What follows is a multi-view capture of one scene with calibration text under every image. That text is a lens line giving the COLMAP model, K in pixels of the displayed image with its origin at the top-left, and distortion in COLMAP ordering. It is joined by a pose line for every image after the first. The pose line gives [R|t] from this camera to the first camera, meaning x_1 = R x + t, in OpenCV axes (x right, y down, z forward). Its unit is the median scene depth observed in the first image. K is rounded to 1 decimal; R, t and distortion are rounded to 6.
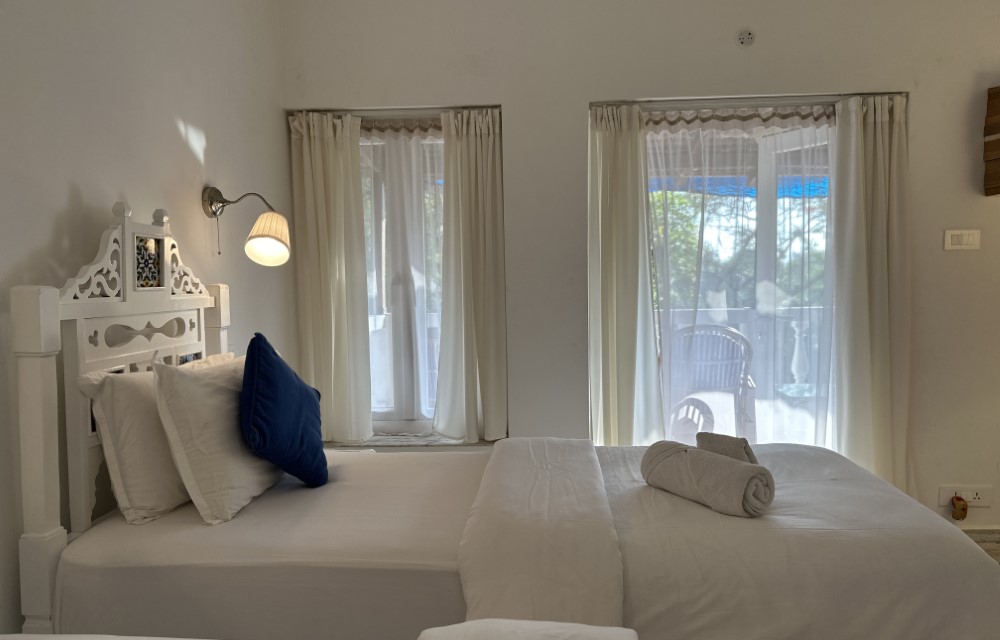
lens RADIAL K [[689.7, 0, 500.0], [0, 689.7, 320.0], [0, 0, 1]] dist [0.038002, -0.006671]
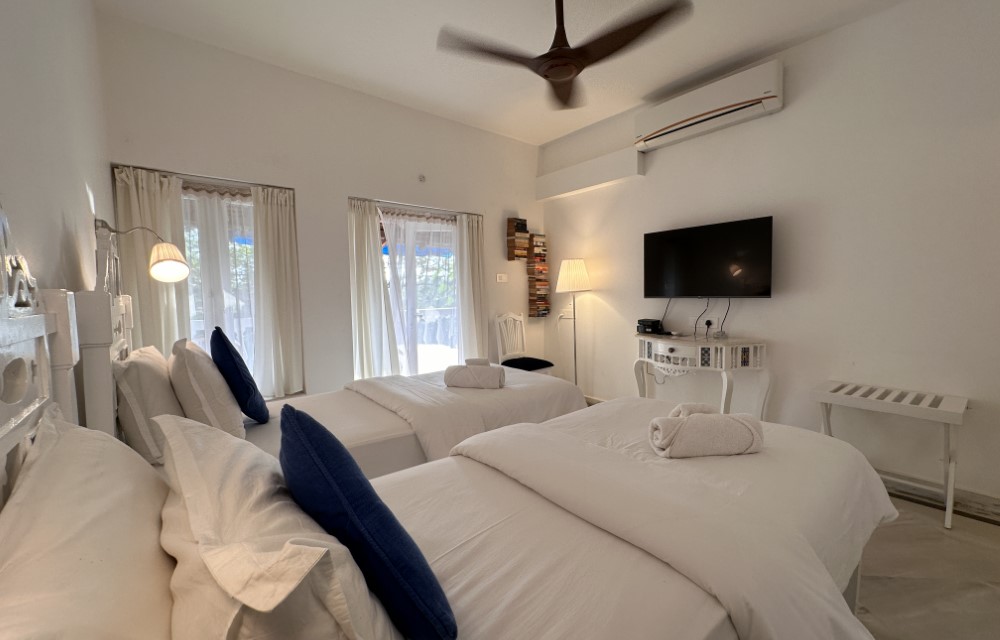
lens RADIAL K [[395.3, 0, 500.0], [0, 395.3, 320.0], [0, 0, 1]] dist [-0.000808, -0.000270]
pose [[0.733902, -0.045939, 0.677700, -0.292199], [0.049943, 0.998659, 0.013611, 0.013511], [-0.677417, 0.023857, 0.735212, -0.016254]]
